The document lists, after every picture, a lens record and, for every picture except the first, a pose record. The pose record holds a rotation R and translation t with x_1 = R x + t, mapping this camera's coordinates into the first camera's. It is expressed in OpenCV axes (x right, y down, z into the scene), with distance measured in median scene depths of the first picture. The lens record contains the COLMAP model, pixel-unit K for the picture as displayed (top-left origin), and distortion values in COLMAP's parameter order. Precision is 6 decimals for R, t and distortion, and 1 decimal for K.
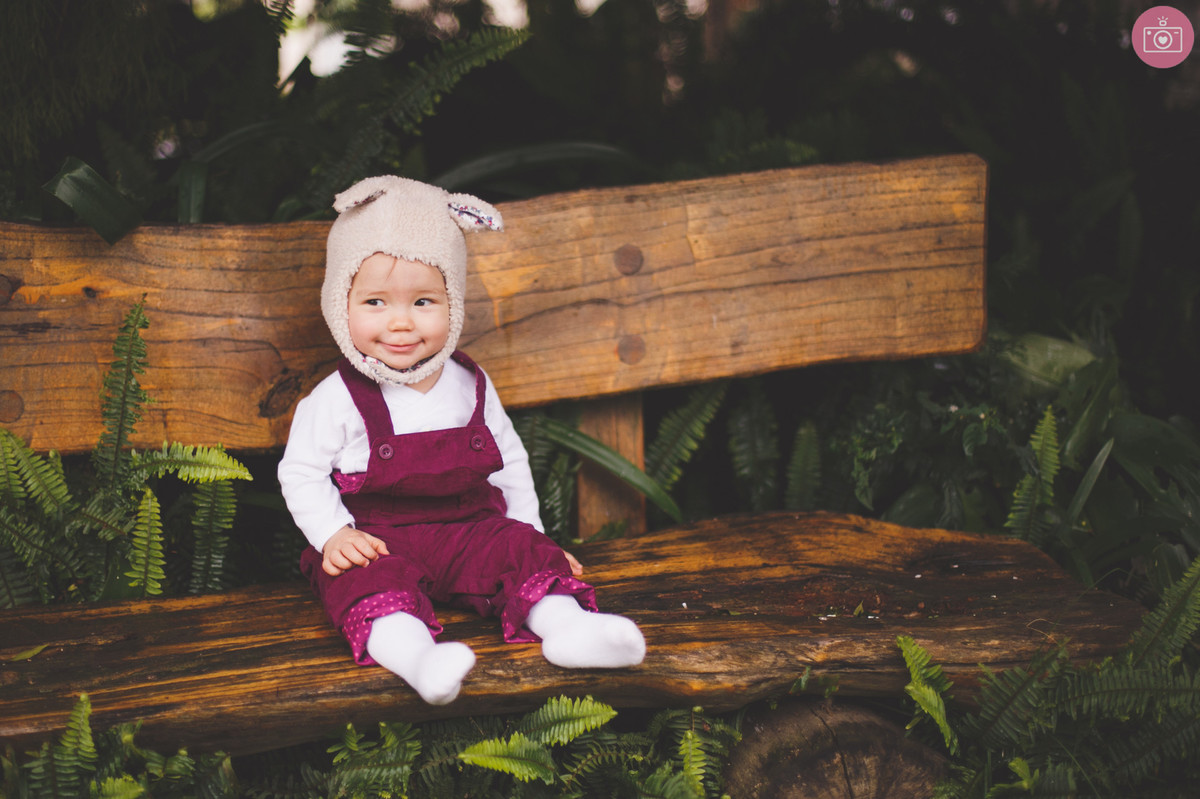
lens RADIAL K [[1983.9, 0, 600.0], [0, 1983.9, 399.5], [0, 0, 1]] dist [-0.145718, -0.014558]
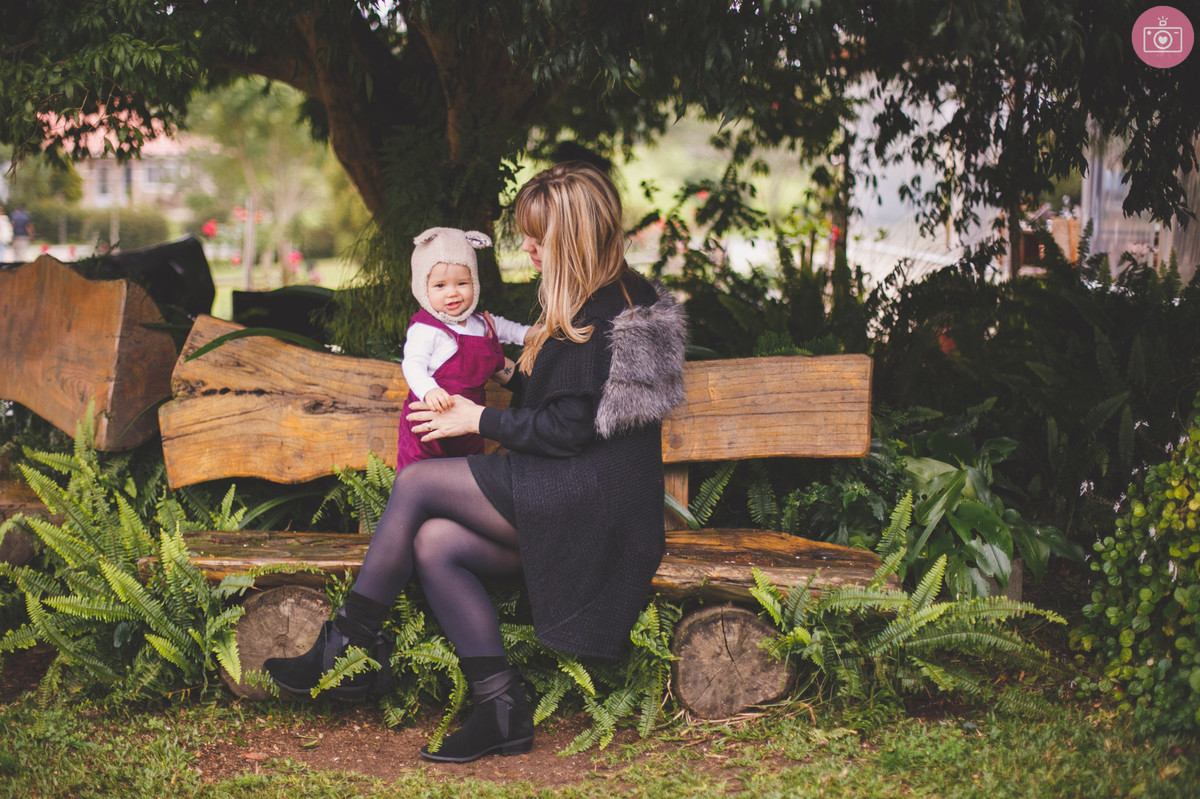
lens RADIAL K [[1983.9, 0, 600.0], [0, 1983.9, 399.5], [0, 0, 1]] dist [-0.145718, -0.014558]
pose [[0.960845, 0.045398, -0.273344, 0.490238], [-0.081234, 0.989293, -0.121245, 0.183140], [0.264913, 0.138703, 0.954245, -0.956551]]
